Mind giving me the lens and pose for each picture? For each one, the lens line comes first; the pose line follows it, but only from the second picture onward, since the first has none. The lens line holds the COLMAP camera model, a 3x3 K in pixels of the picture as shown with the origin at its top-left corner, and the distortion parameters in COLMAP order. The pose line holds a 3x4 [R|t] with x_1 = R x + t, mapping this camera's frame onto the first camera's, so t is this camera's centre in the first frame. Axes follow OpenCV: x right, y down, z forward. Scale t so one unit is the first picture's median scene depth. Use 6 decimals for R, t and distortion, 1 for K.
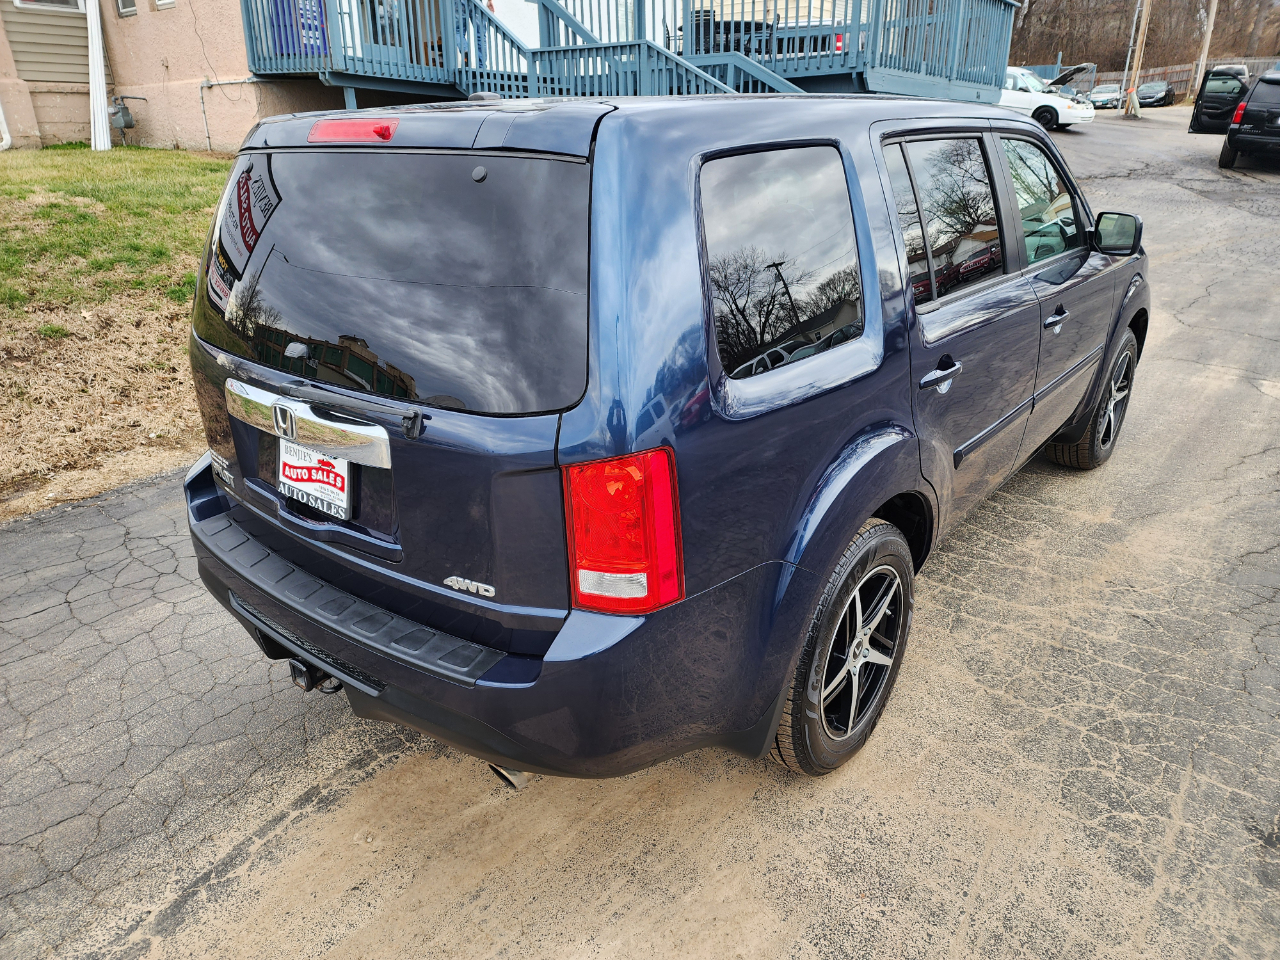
lens RADIAL K [[848.5, 0, 633.2], [0, 848.5, 479.9], [0, 0, 1]] dist [0.076690, -0.063931]
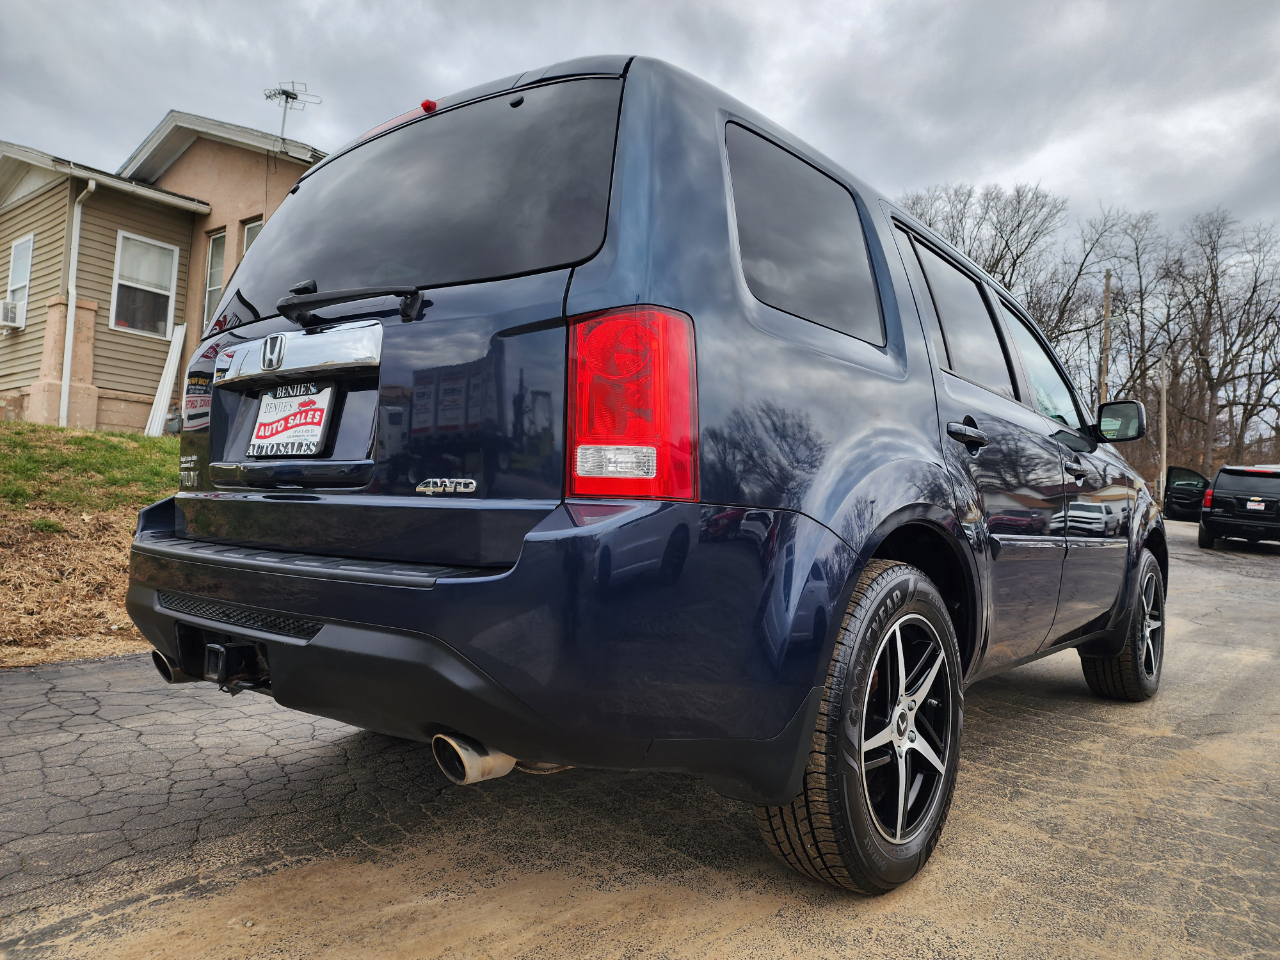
lens RADIAL K [[853.3, 0, 645.5], [0, 853.3, 475.8], [0, 0, 1]] dist [0.075995, -0.063360]
pose [[0.998243, 0.059203, -0.002281, 0.005895], [-0.054698, 0.906120, -0.419469, 0.337763], [-0.022767, 0.418857, 0.907767, 0.155774]]
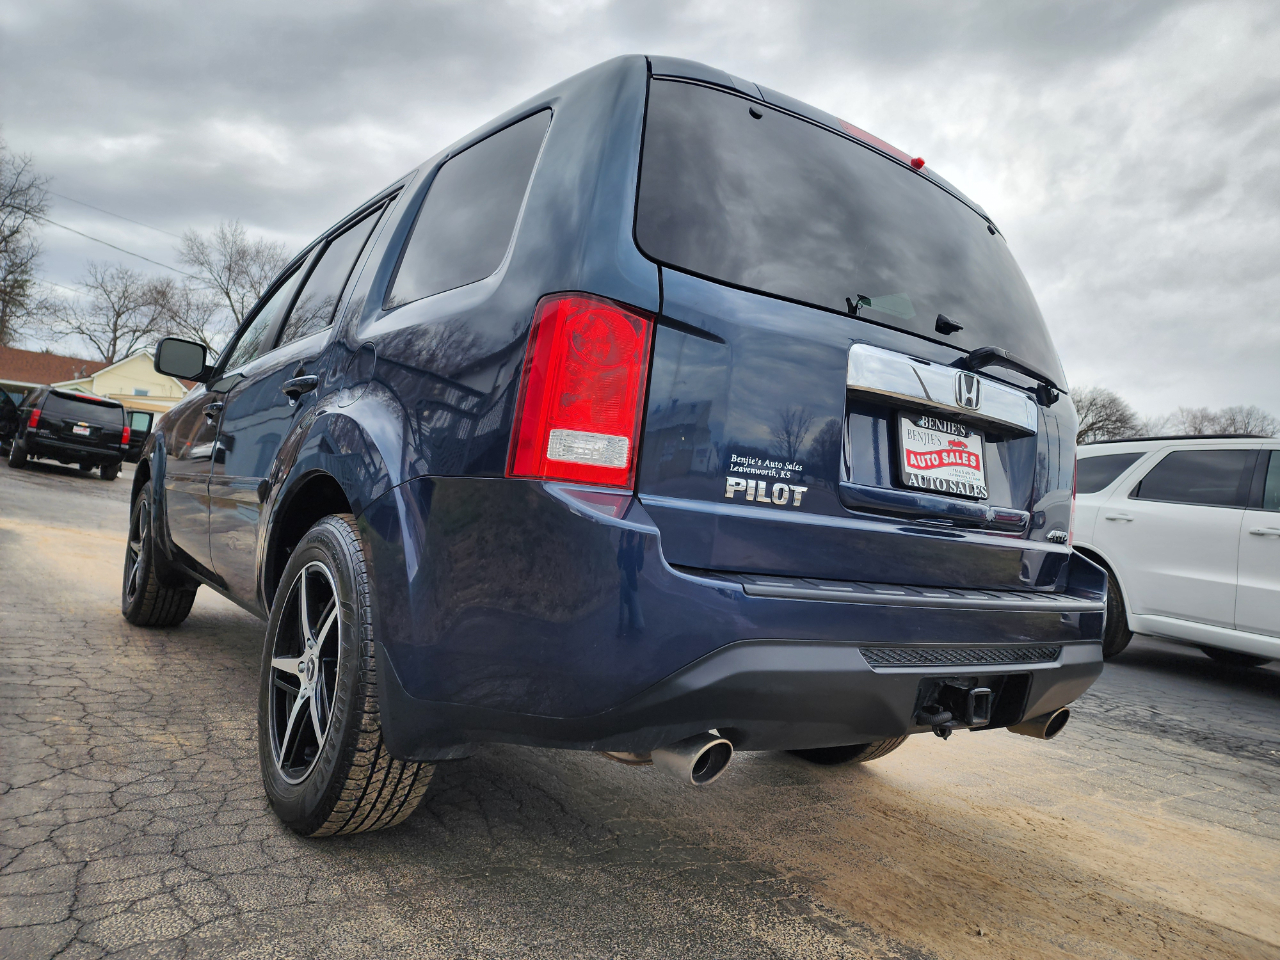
lens RADIAL K [[853.3, 0, 645.5], [0, 853.3, 475.8], [0, 0, 1]] dist [0.075995, -0.063360]
pose [[0.232693, 0.093884, 0.968008, -1.100579], [0.268934, 0.950307, -0.156814, 0.057360], [-0.934627, 0.296820, 0.195881, 0.931812]]
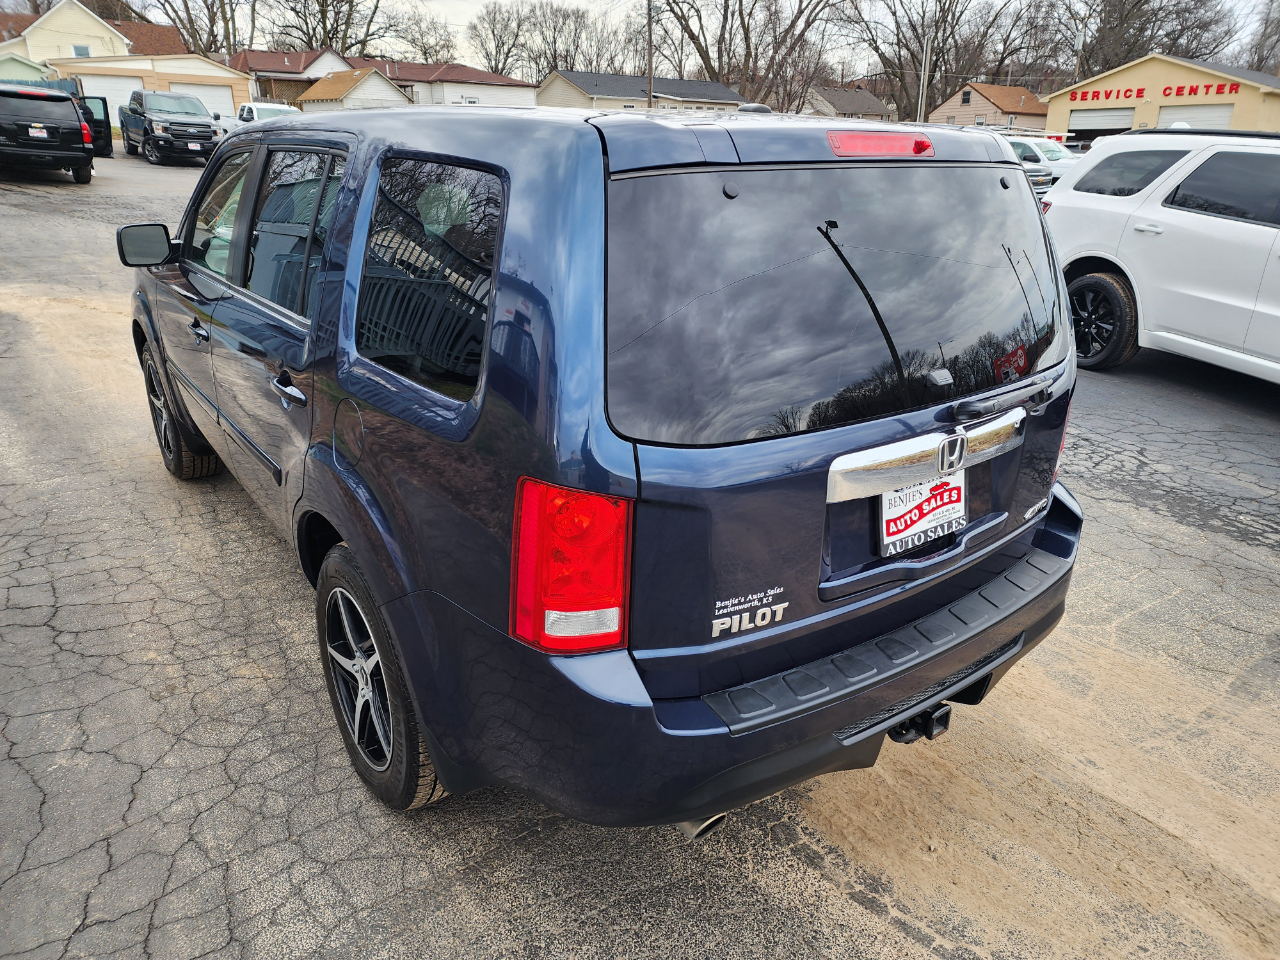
lens RADIAL K [[853.3, 0, 645.5], [0, 853.3, 475.8], [0, 0, 1]] dist [0.075995, -0.063360]
pose [[0.243865, -0.328075, 0.912631, -1.078388], [0.339872, 0.910273, 0.236410, -0.304307], [-0.908304, 0.252526, 0.333488, 0.792396]]
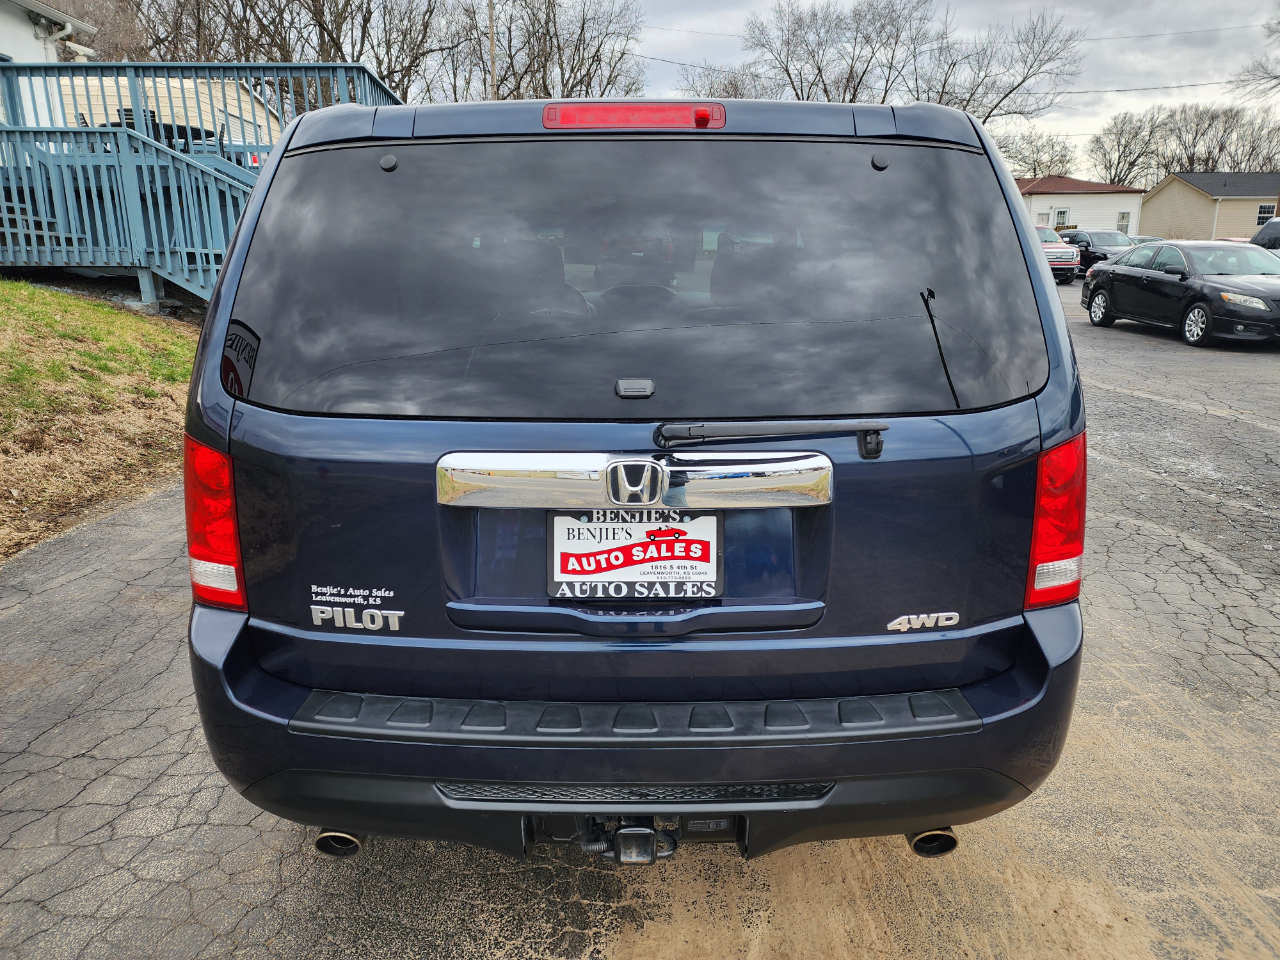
lens RADIAL K [[840.5, 0, 644.2], [0, 840.5, 460.2], [0, 0, 1]] dist [0.106771, -0.098676]
pose [[0.776995, -0.133794, 0.615124, -0.672117], [0.226970, 0.970970, -0.075505, -0.023982], [-0.587165, 0.198282, 0.784806, 0.333262]]
